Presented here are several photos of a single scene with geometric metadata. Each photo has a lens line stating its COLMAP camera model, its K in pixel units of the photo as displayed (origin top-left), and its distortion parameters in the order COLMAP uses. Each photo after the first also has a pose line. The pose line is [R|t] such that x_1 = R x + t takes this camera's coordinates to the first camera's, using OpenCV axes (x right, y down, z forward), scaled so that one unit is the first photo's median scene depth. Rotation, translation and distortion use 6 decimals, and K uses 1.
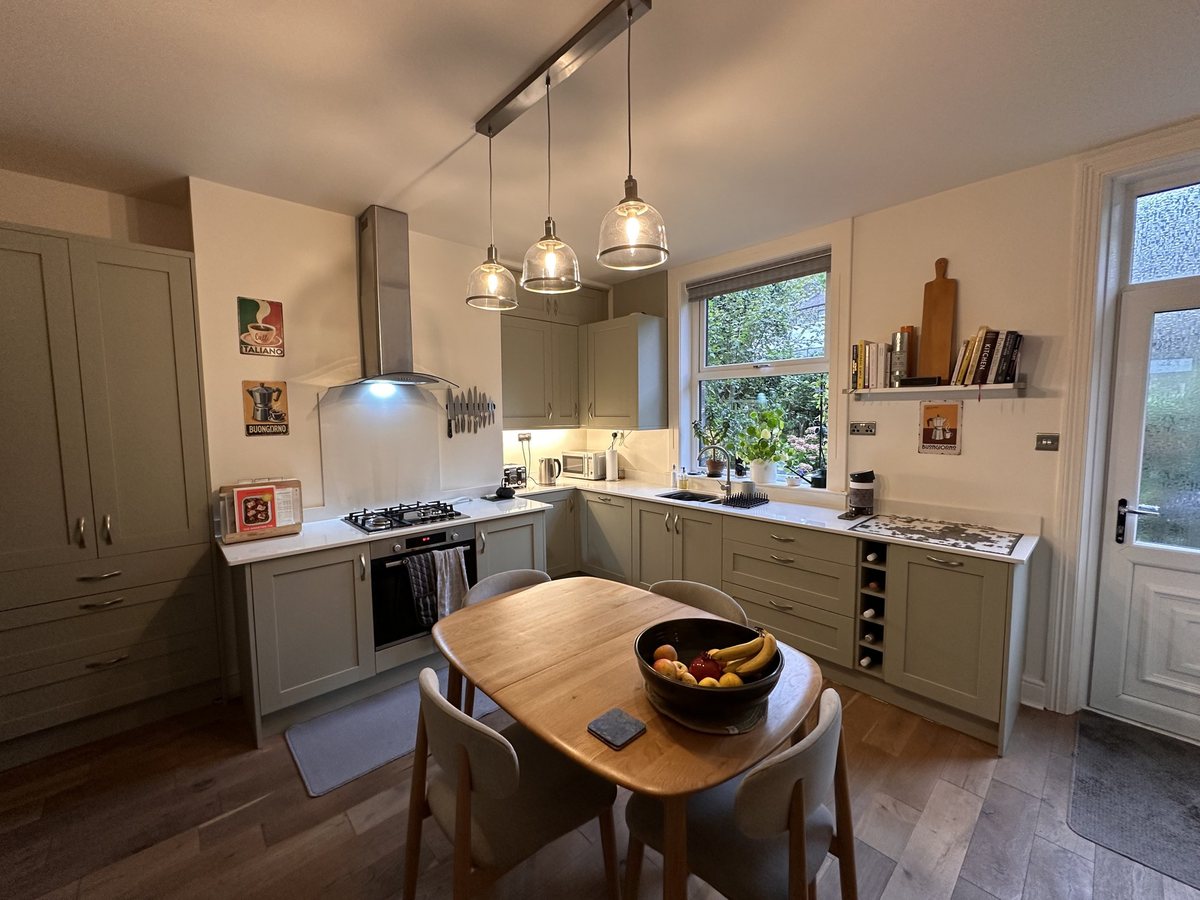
lens RADIAL K [[478.1, 0, 601.6], [0, 478.1, 449.0], [0, 0, 1]] dist [-0.002589, 0.000442]
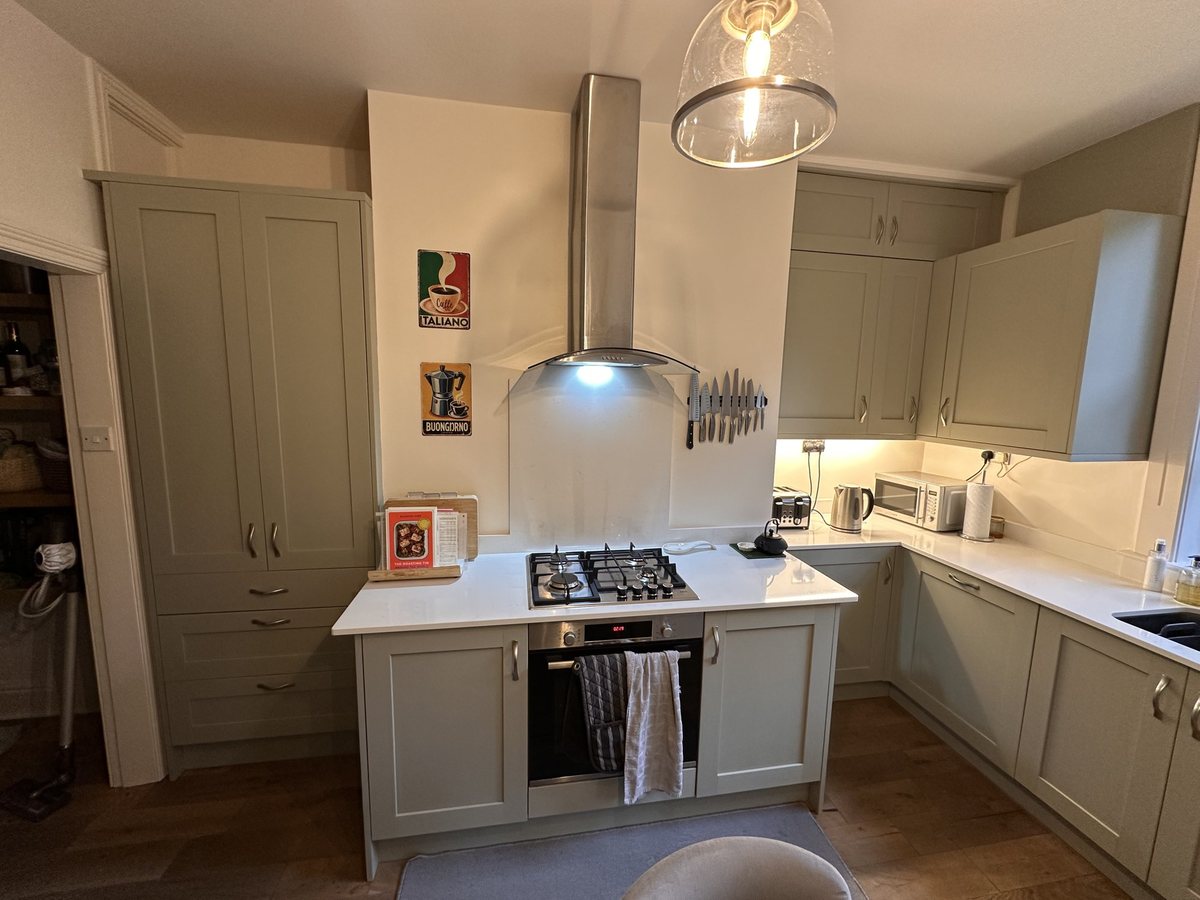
lens RADIAL K [[478.1, 0, 598.2], [0, 478.1, 449.5], [0, 0, 1]] dist [-0.002589, 0.000442]
pose [[0.833393, 0.097081, -0.544088, -0.078961], [-0.069837, 0.995059, 0.070576, -0.070184], [0.548251, -0.020820, 0.836055, 0.457850]]
